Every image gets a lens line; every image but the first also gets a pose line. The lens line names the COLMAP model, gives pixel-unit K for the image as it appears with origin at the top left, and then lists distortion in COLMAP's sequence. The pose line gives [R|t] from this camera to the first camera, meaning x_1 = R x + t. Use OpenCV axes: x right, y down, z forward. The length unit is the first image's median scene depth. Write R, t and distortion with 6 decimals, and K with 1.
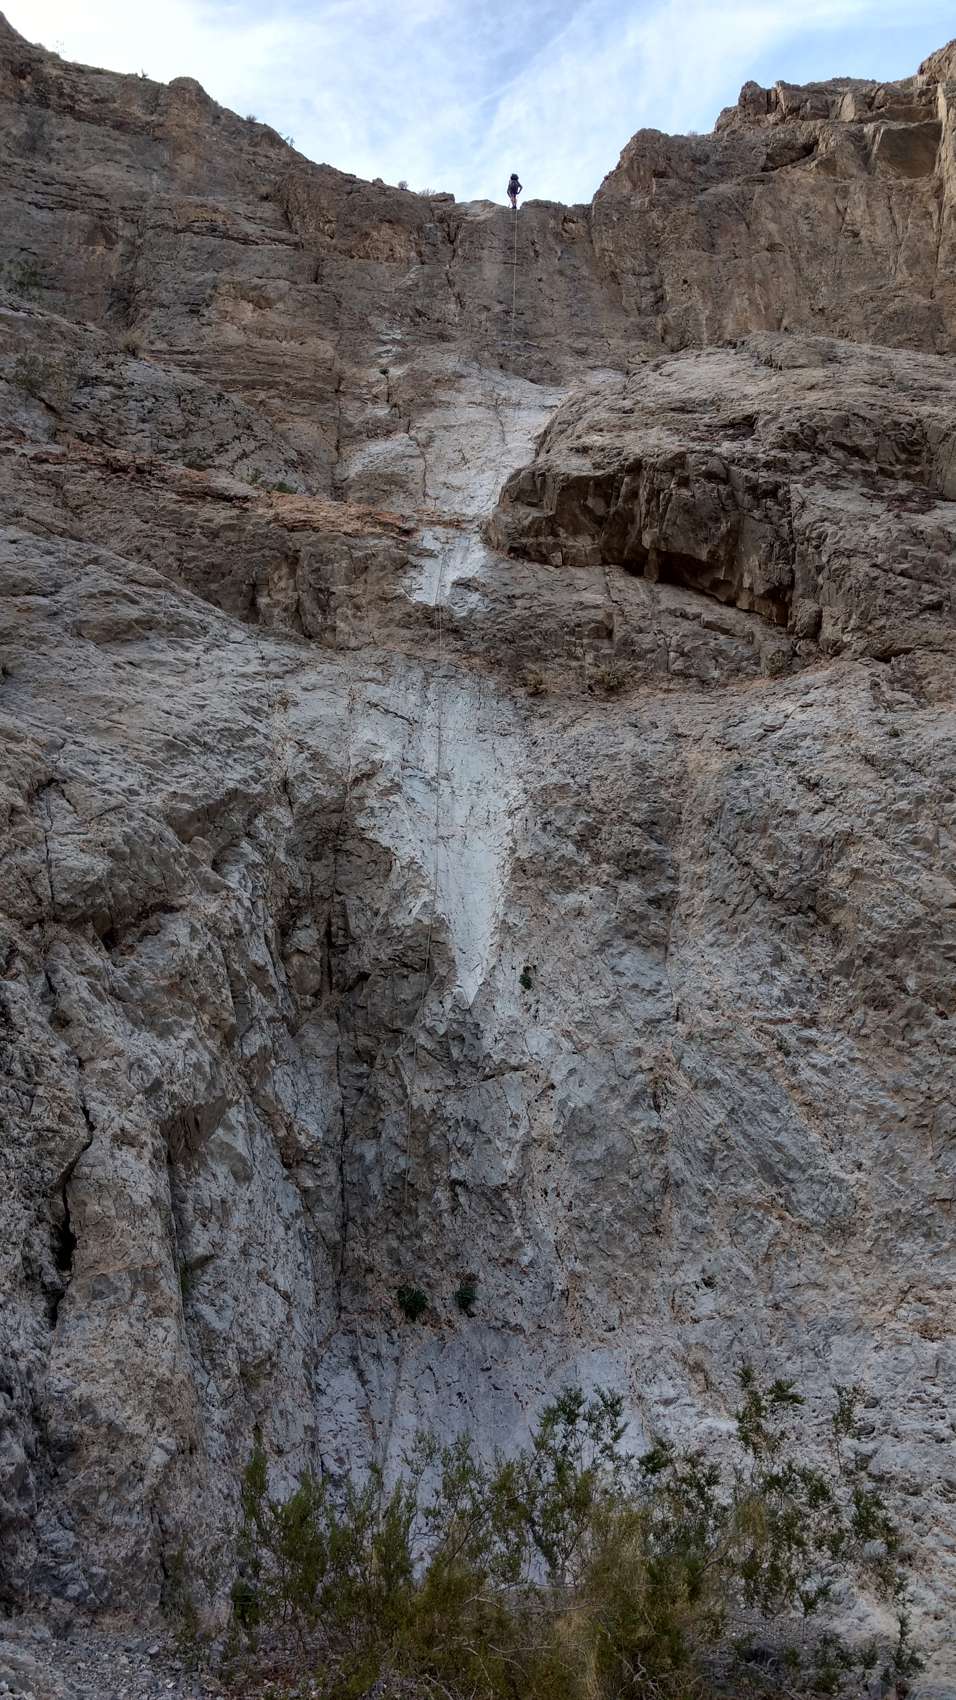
lens RADIAL K [[1380.7, 0, 480.7], [0, 1380.7, 810.1], [0, 0, 1]] dist [0.019357, -0.007569]
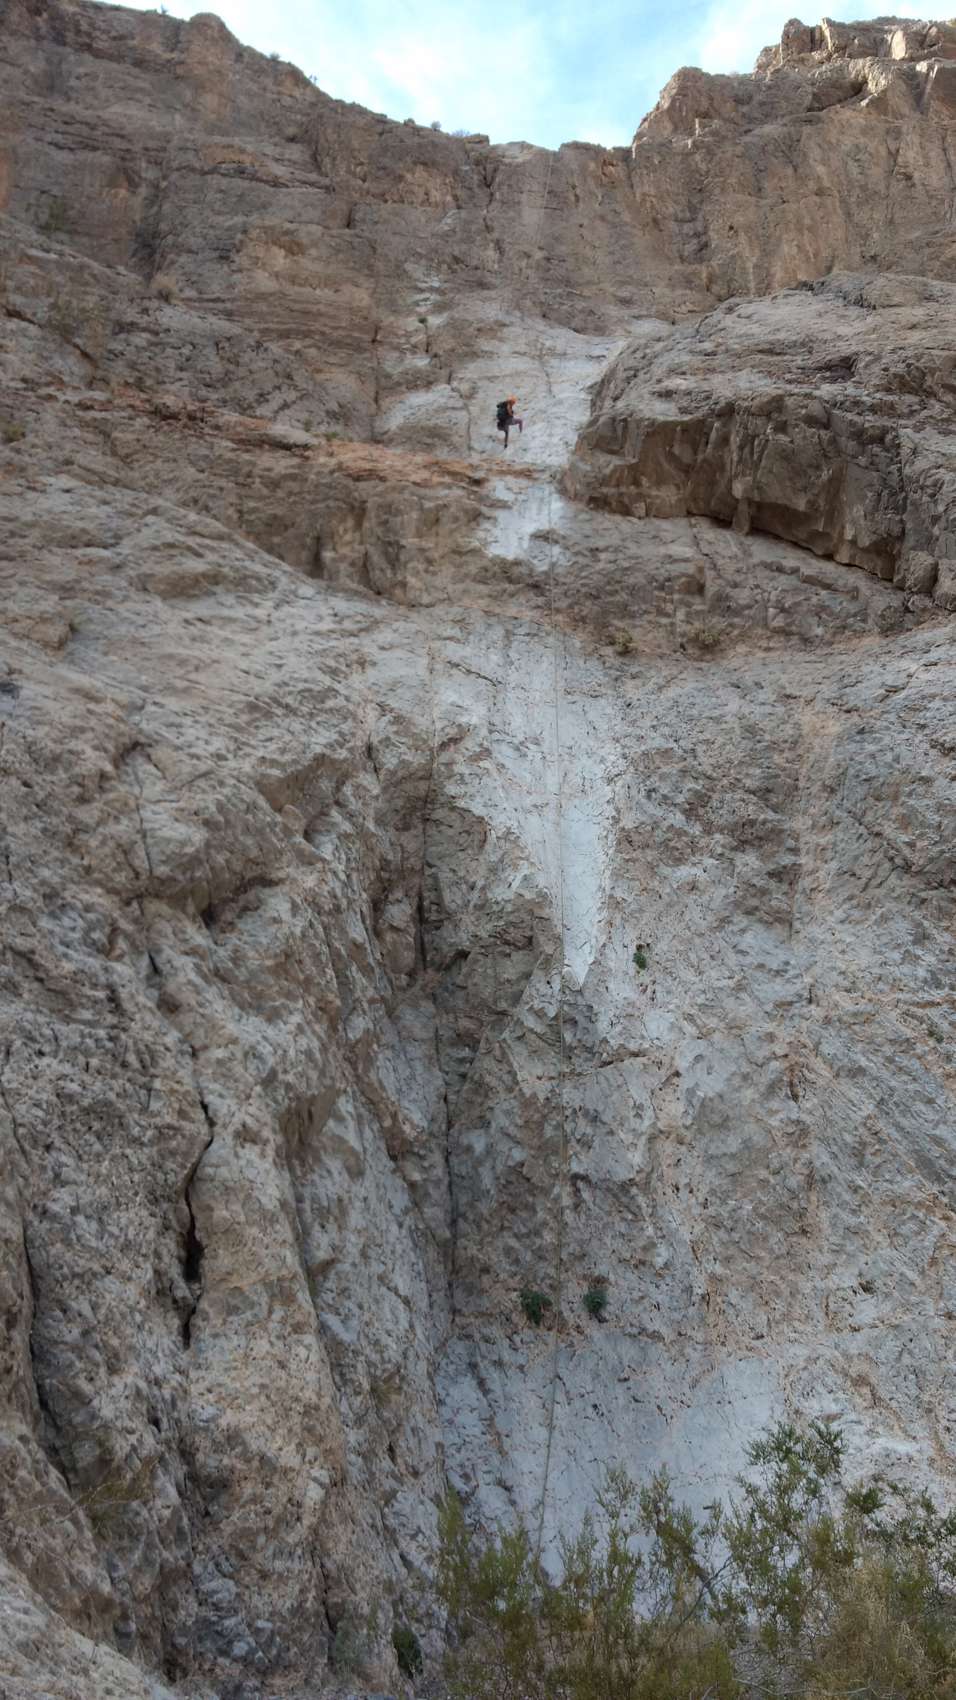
lens RADIAL K [[1367.2, 0, 449.1], [0, 1367.2, 811.2], [0, 0, 1]] dist [0.006713, 0.010663]
pose [[0.999998, 0.000184, 0.002008, -0.093952], [-0.000232, 0.999715, 0.023861, 0.001458], [-0.002003, -0.023861, 0.999713, 0.076500]]
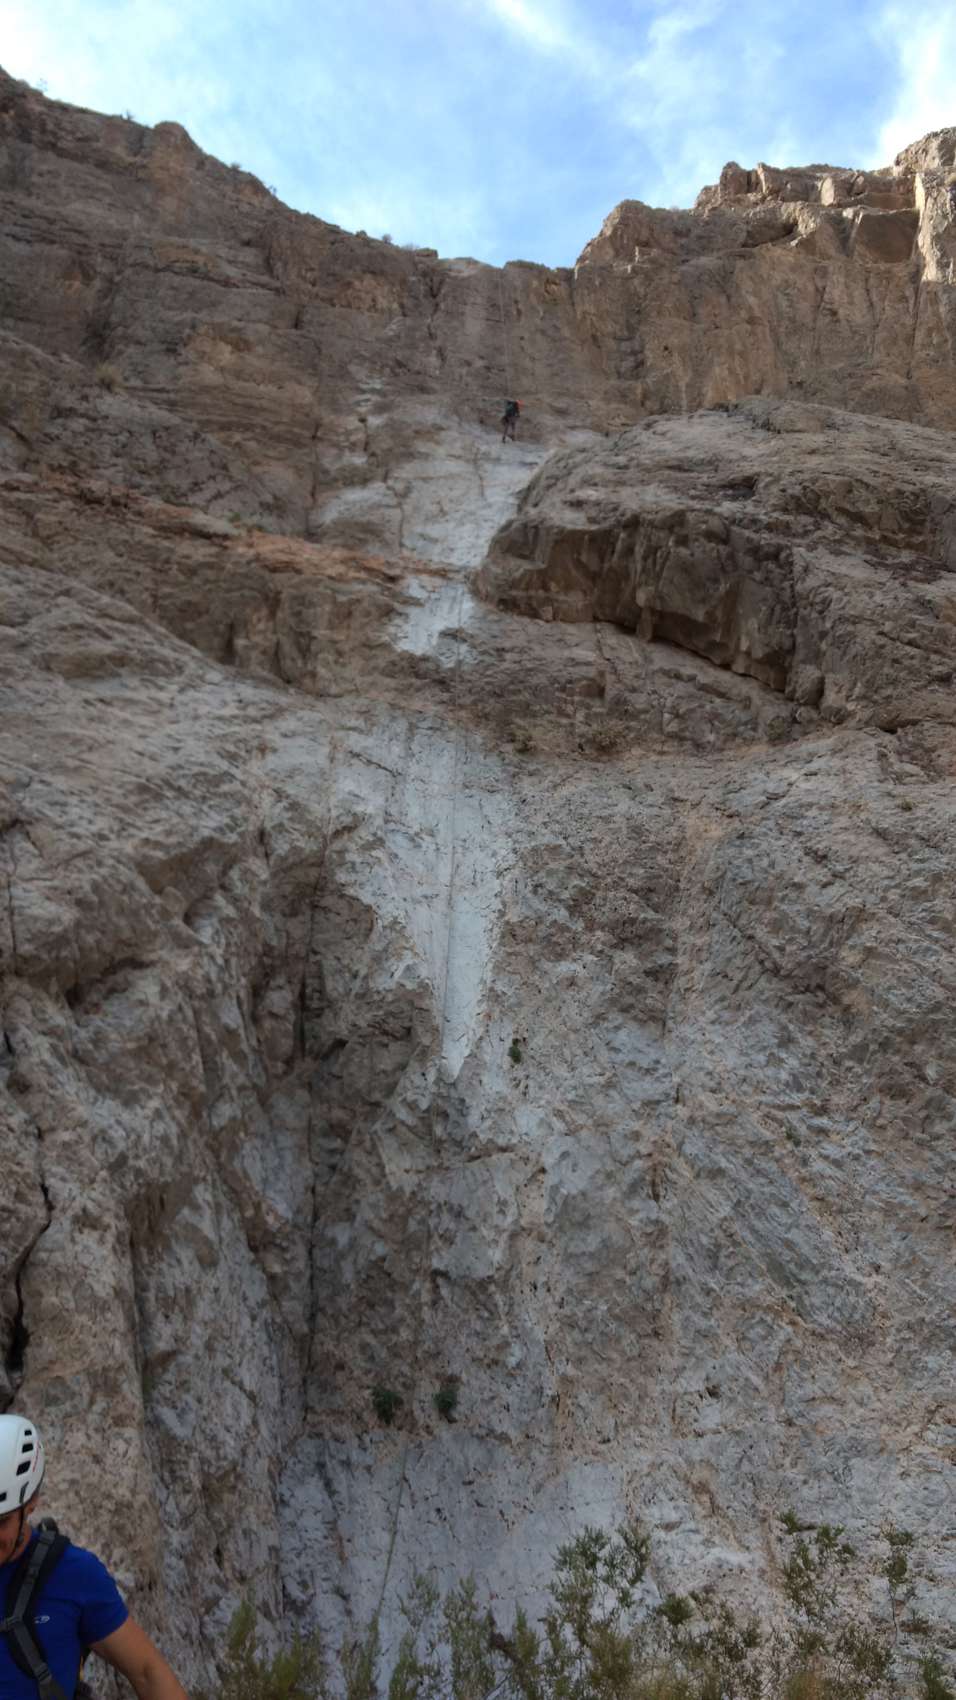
lens RADIAL K [[1365.5, 0, 472.7], [0, 1365.5, 807.3], [0, 0, 1]] dist [0.023906, -0.053980]
pose [[0.998249, 0.039673, 0.043875, -0.041376], [-0.037681, 0.998261, -0.045330, -0.000658], [-0.045597, 0.043598, 0.998008, 0.063877]]
